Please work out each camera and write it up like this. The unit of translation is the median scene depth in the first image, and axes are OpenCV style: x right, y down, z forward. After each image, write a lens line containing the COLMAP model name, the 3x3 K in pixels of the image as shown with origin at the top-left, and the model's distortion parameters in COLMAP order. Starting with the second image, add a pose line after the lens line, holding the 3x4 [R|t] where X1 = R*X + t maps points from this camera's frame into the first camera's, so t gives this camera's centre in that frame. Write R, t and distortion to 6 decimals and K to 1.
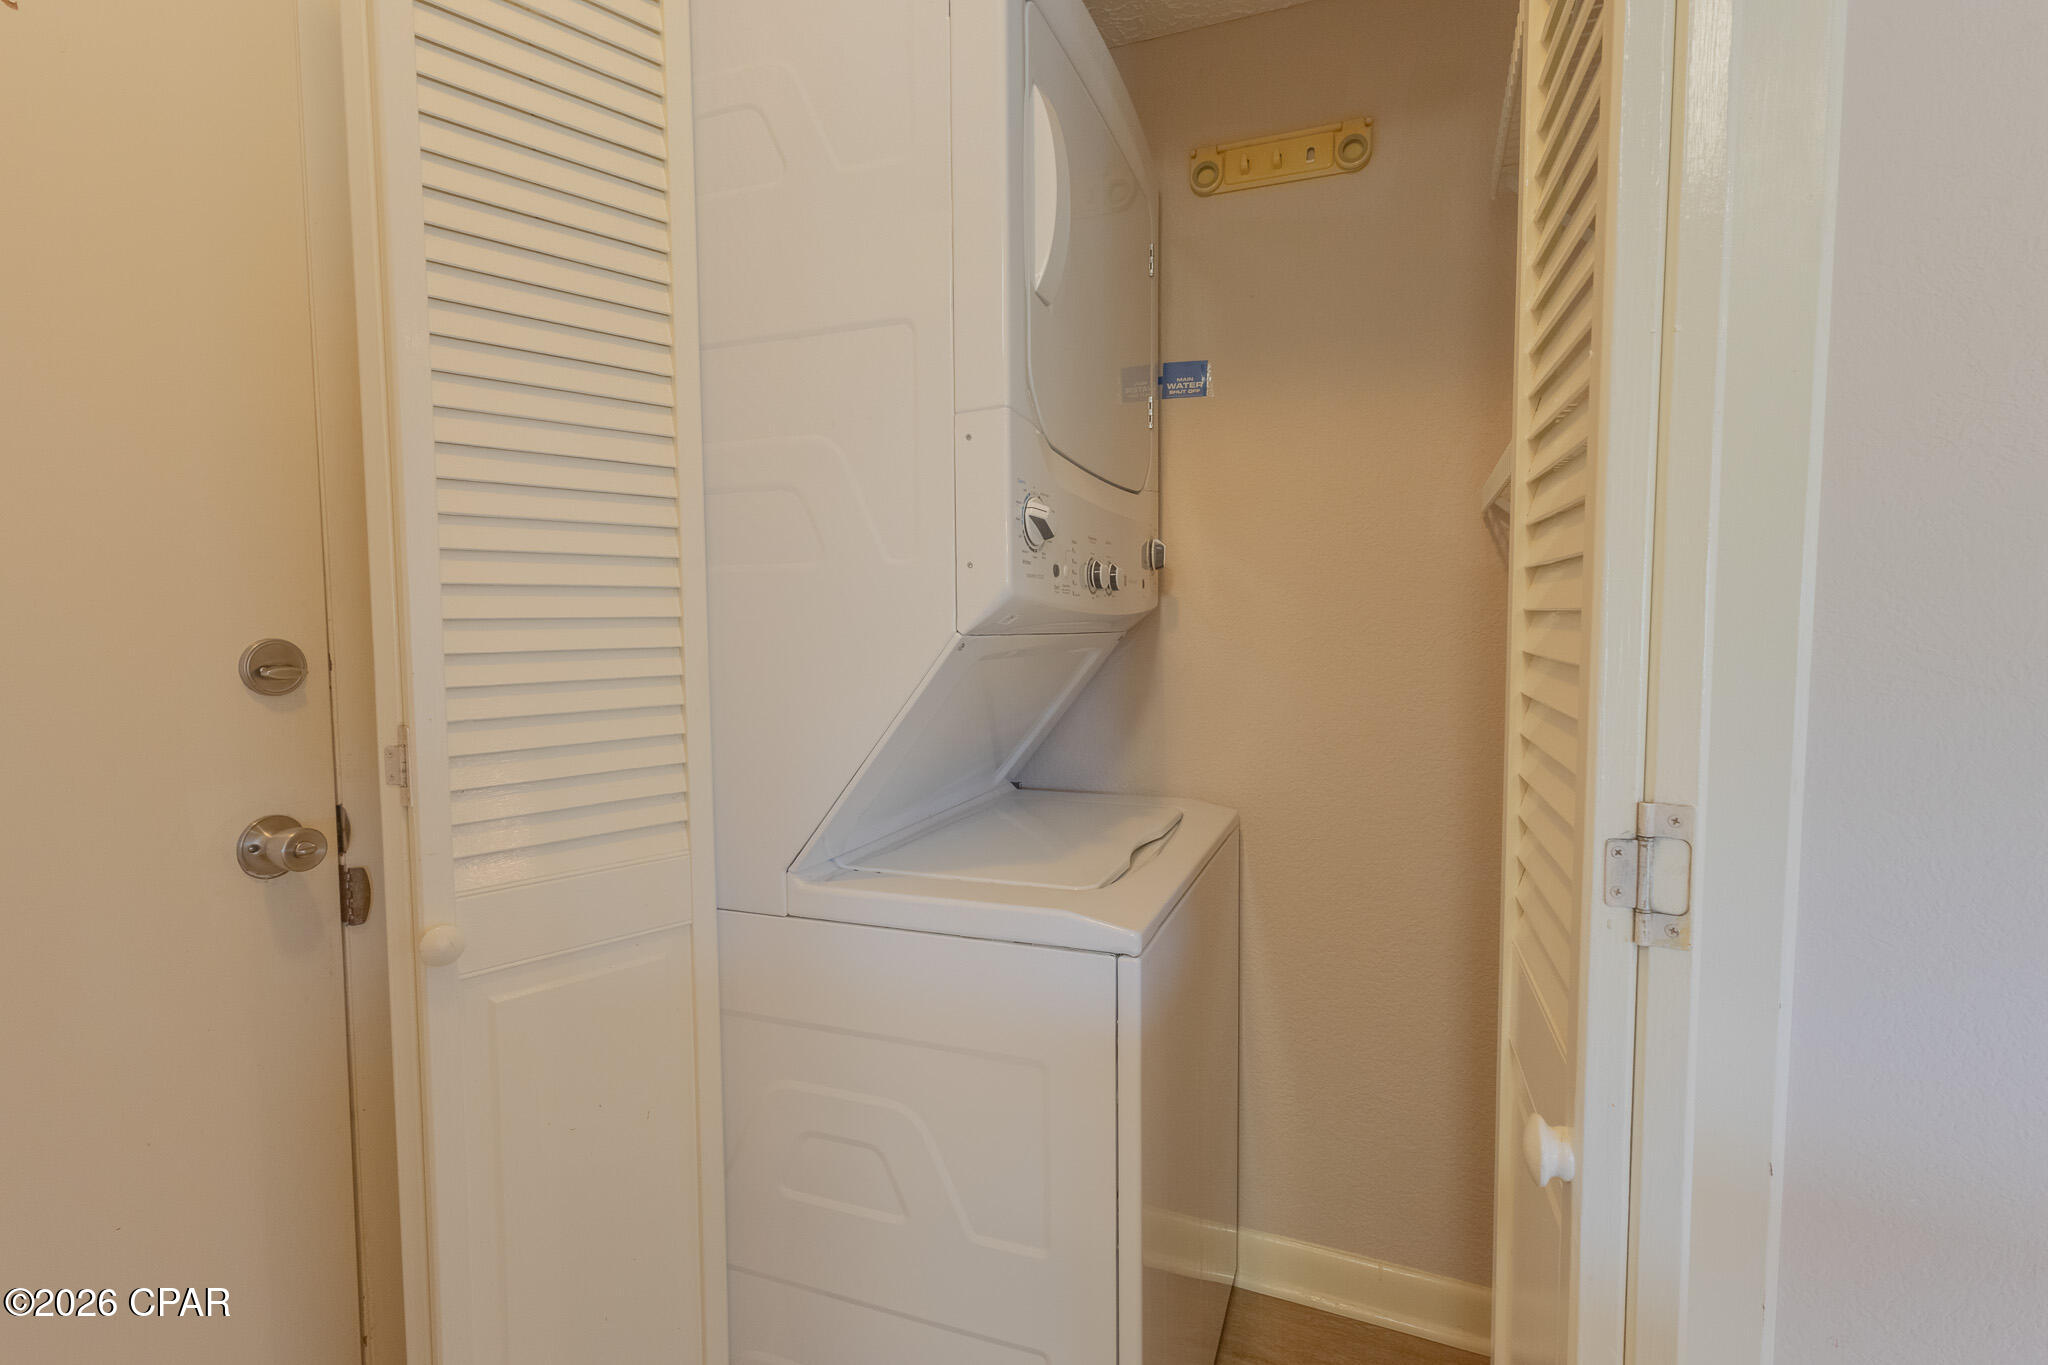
lens RADIAL K [[964.6, 0, 1024.8], [0, 964.6, 687.4], [0, 0, 1]] dist [0.033139, 0.000280]
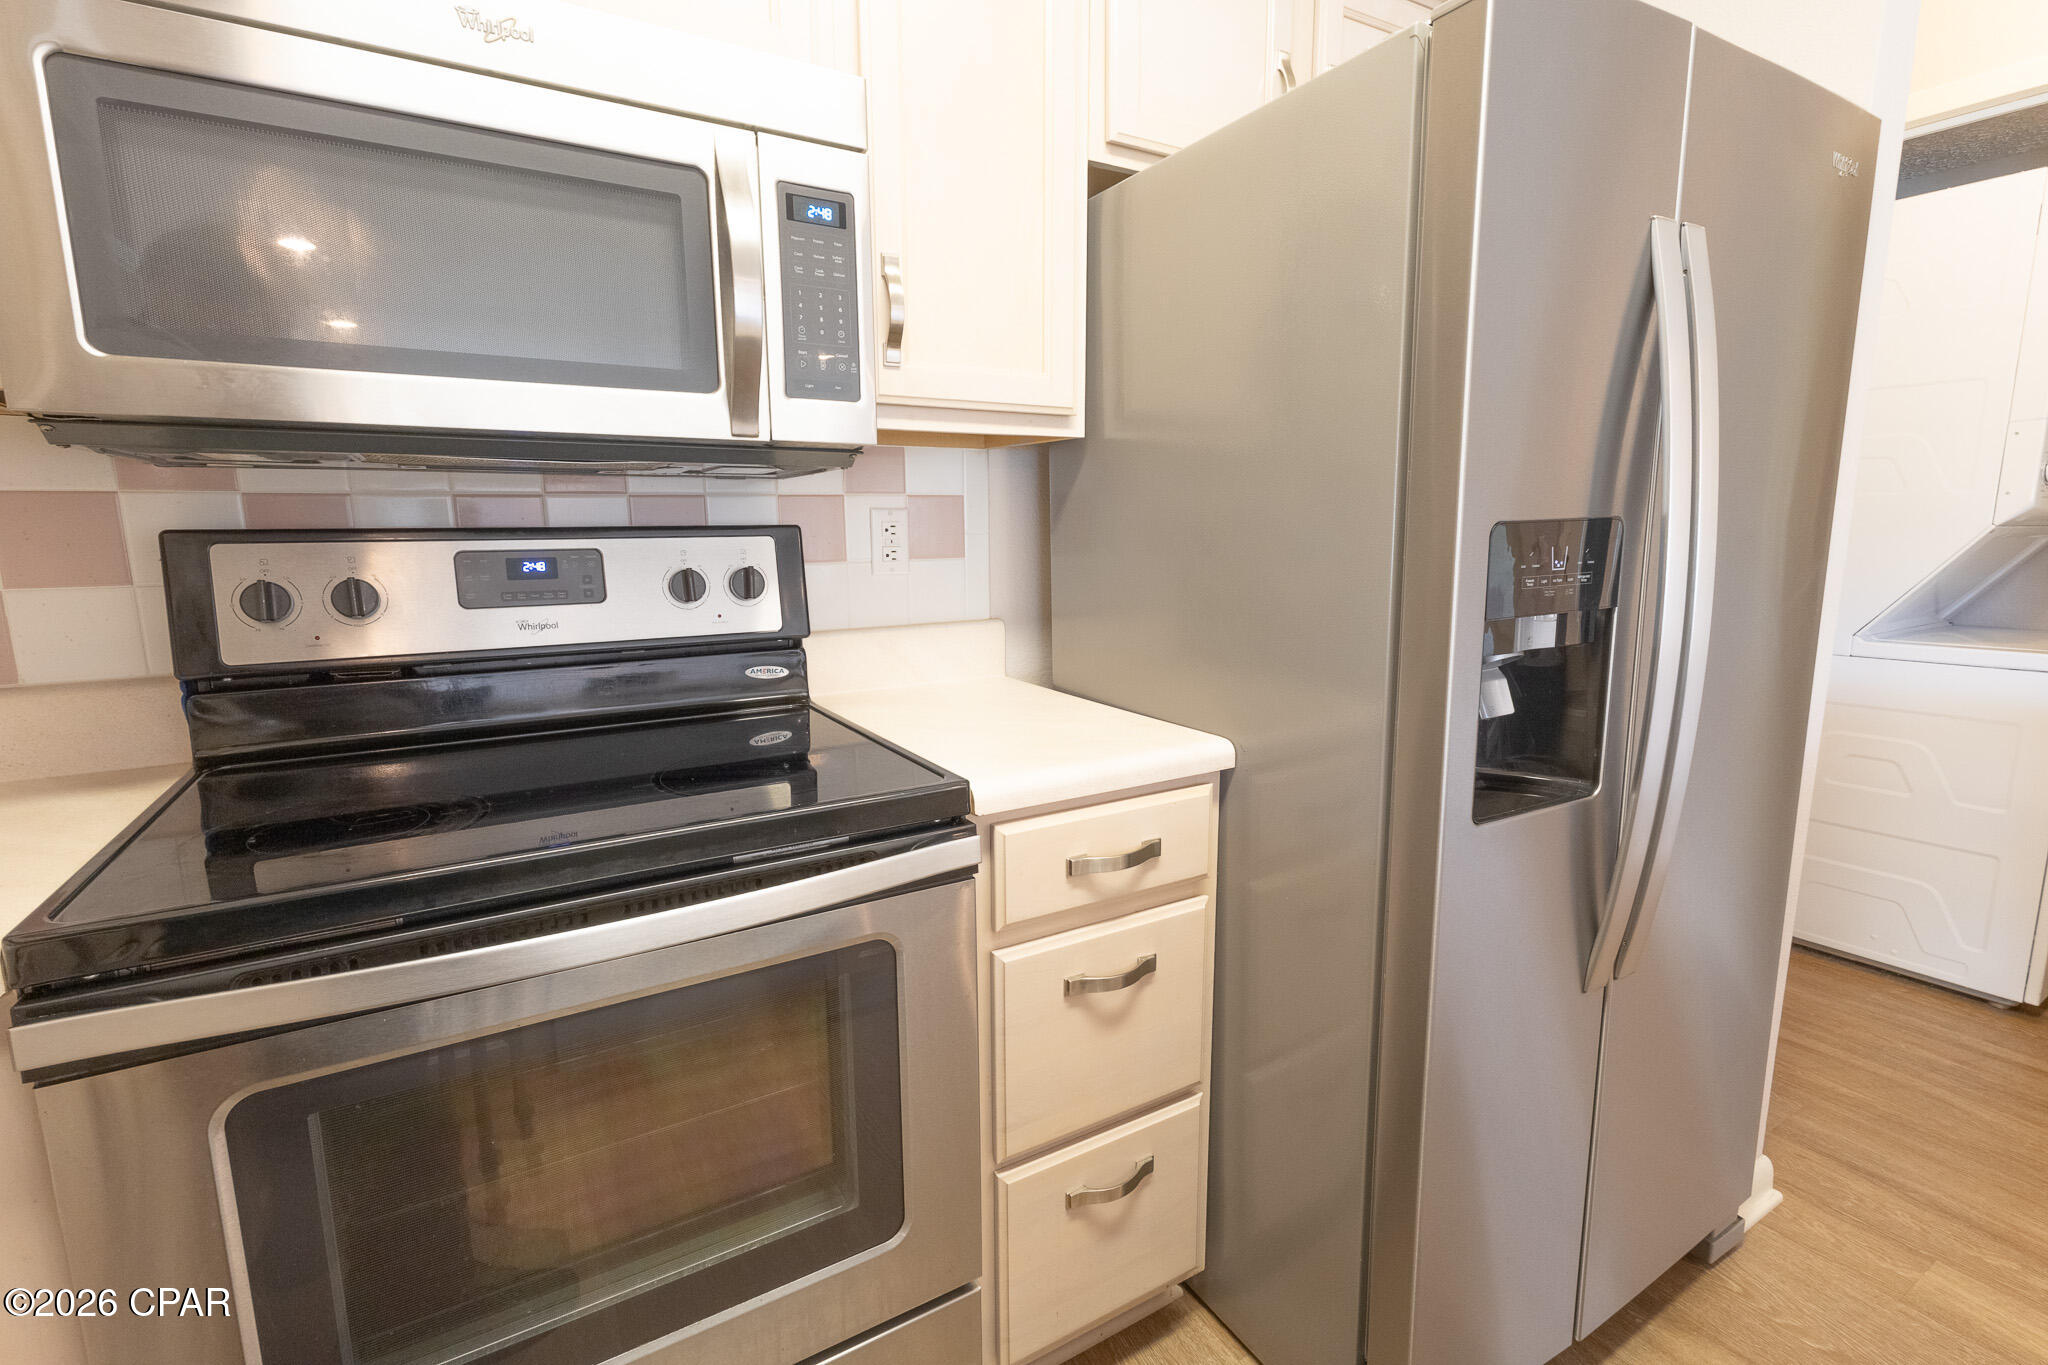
lens RADIAL K [[927.2, 0, 1008.4], [0, 927.2, 671.1], [0, 0, 1]] dist [0.009529, 0.000495]
pose [[0.789973, 0.094411, -0.605830, -0.498630], [-0.041155, 0.994010, 0.101240, 0.145983], [0.611759, -0.055043, 0.789127, -2.007904]]
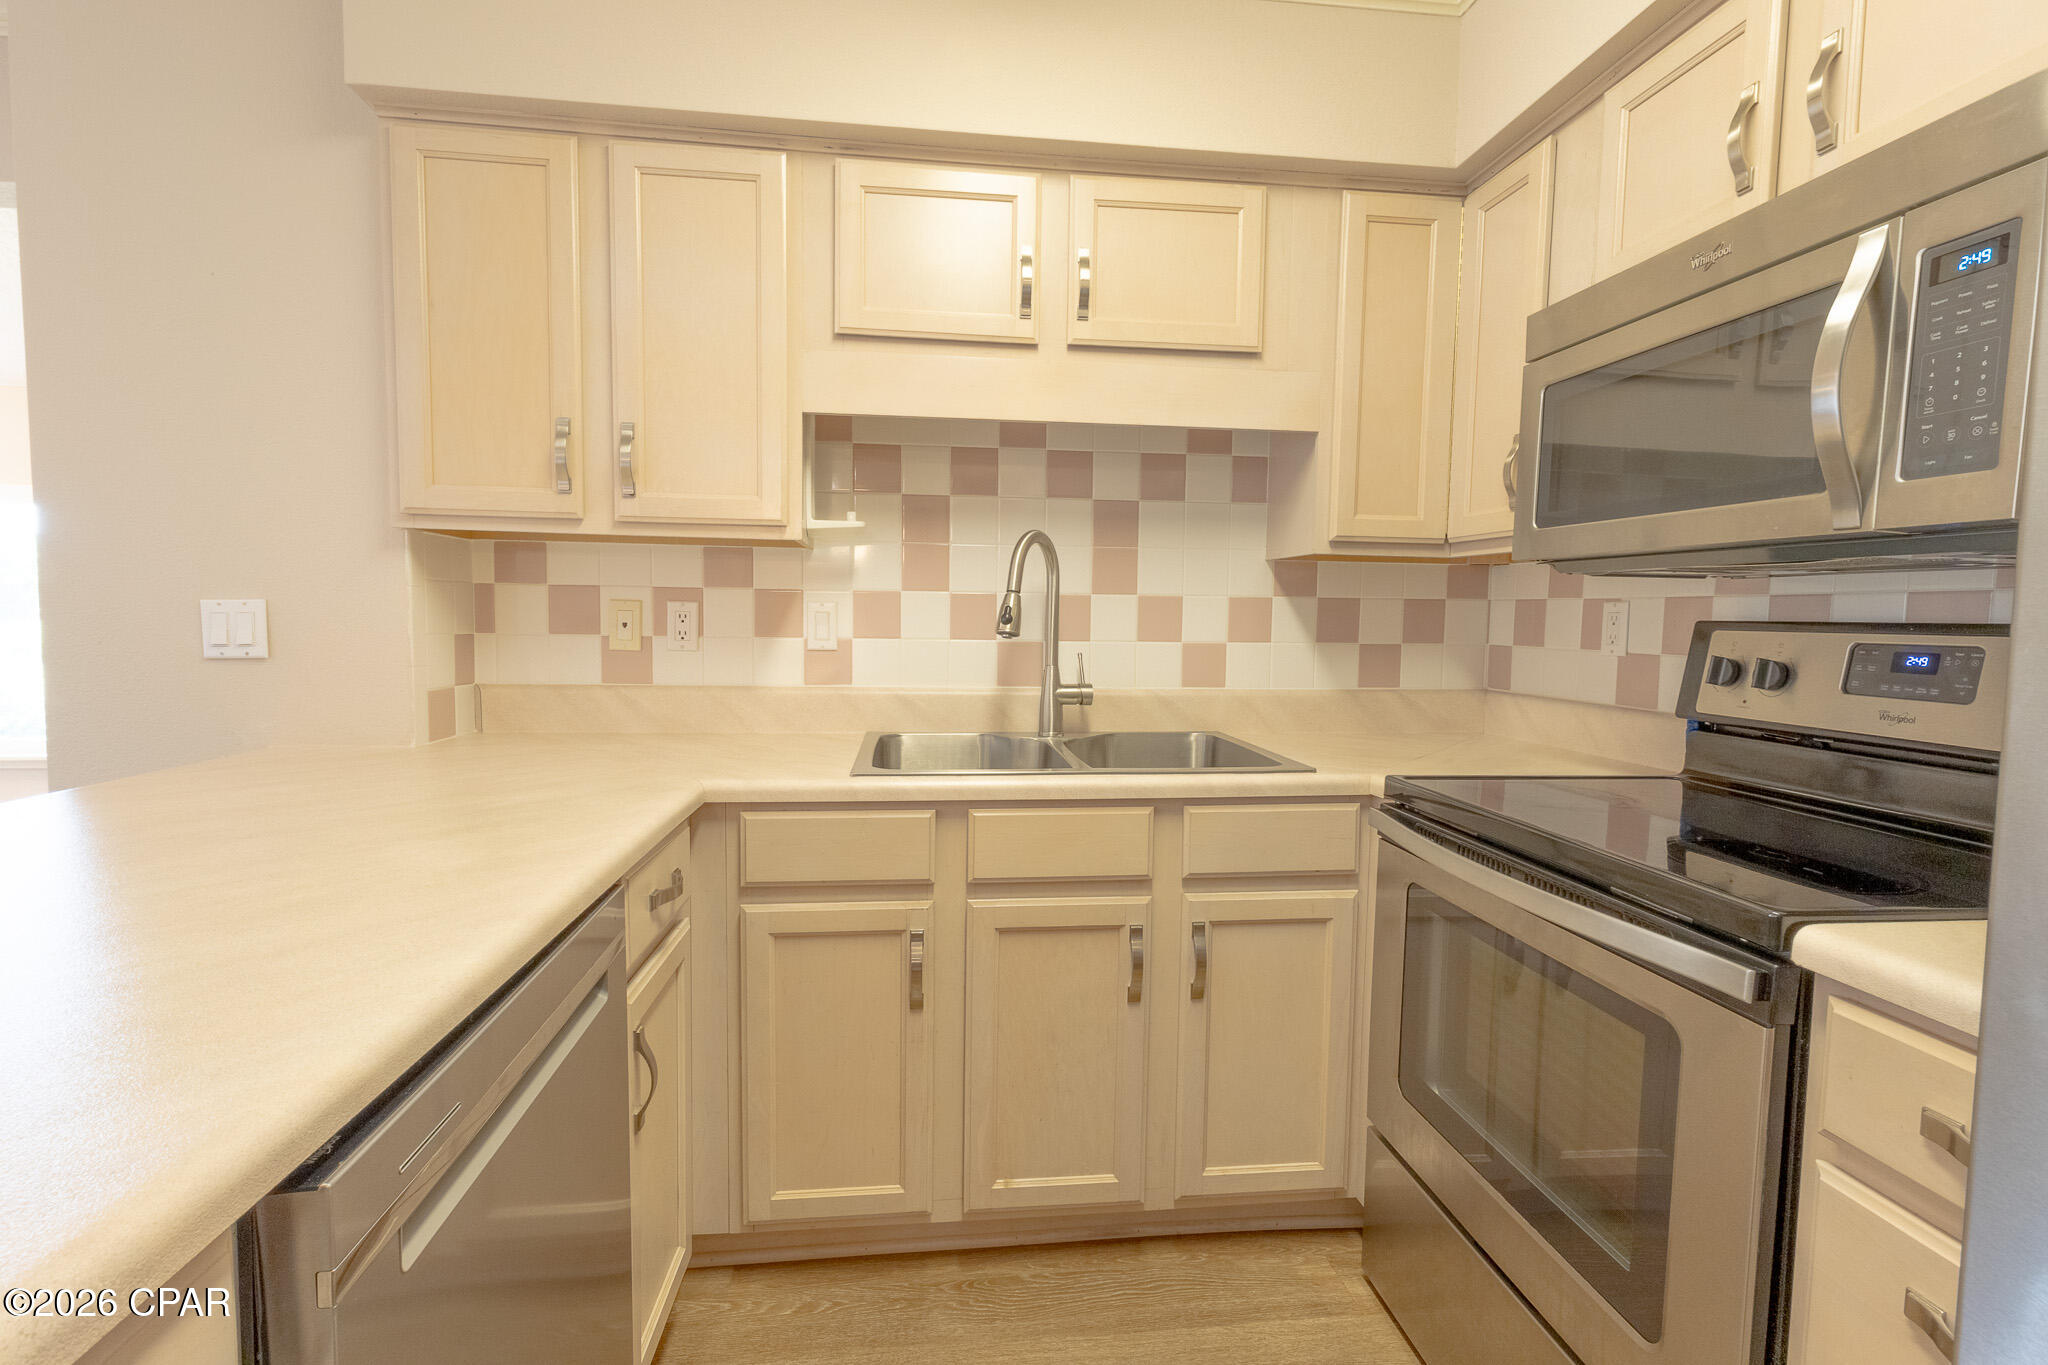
lens RADIAL K [[964.6, 0, 1024.8], [0, 964.6, 687.4], [0, 0, 1]] dist [0.033139, 0.000280]
pose [[-0.878391, 0.024676, -0.477306, -0.084692], [-0.050503, 0.988283, 0.144034, 0.064283], [0.475268, 0.150624, -0.866852, -0.845038]]
